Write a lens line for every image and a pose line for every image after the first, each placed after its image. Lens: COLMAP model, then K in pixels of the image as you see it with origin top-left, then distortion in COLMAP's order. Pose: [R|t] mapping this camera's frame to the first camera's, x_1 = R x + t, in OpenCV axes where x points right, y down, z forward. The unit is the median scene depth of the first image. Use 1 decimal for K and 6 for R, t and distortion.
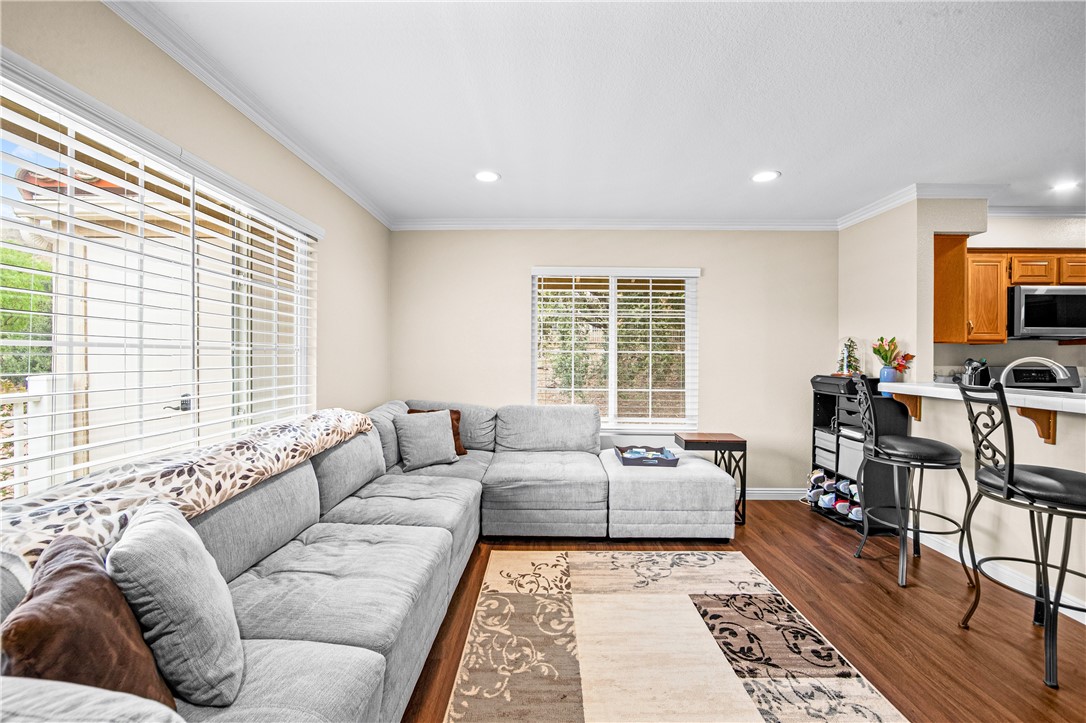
lens RADIAL K [[436.1, 0, 547.2], [0, 436.1, 361.7], [0, 0, 1]] dist [-0.014836, 0.003886]
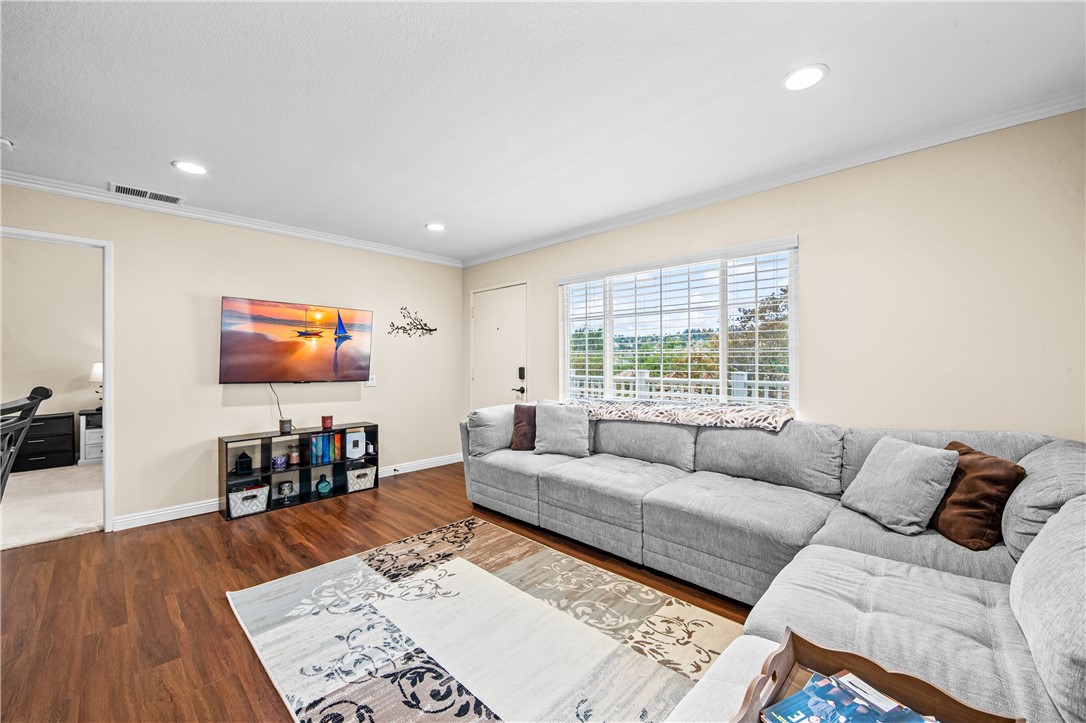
lens RADIAL K [[436.1, 0, 540.5], [0, 436.1, 368.8], [0, 0, 1]] dist [-0.014836, 0.003886]
pose [[-0.696965, 0.008408, -0.717056, 0.605675], [-0.009207, 0.999744, 0.020671, 0.002141], [0.717046, 0.021008, -0.696709, 1.181356]]
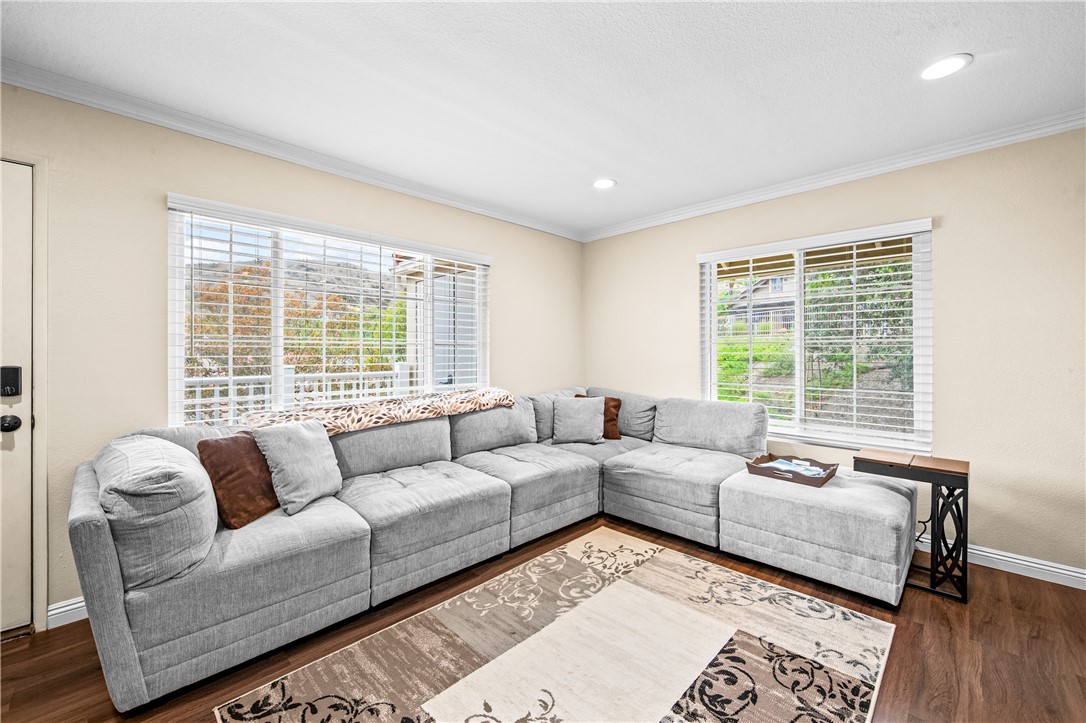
lens RADIAL K [[436.1, 0, 546.6], [0, 436.1, 352.8], [0, 0, 1]] dist [-0.014836, 0.003886]
pose [[0.719261, -0.006317, -0.694711, 0.524060], [-0.003309, 0.999916, -0.012517, 0.014725], [0.694732, 0.011302, 0.719180, 0.115864]]
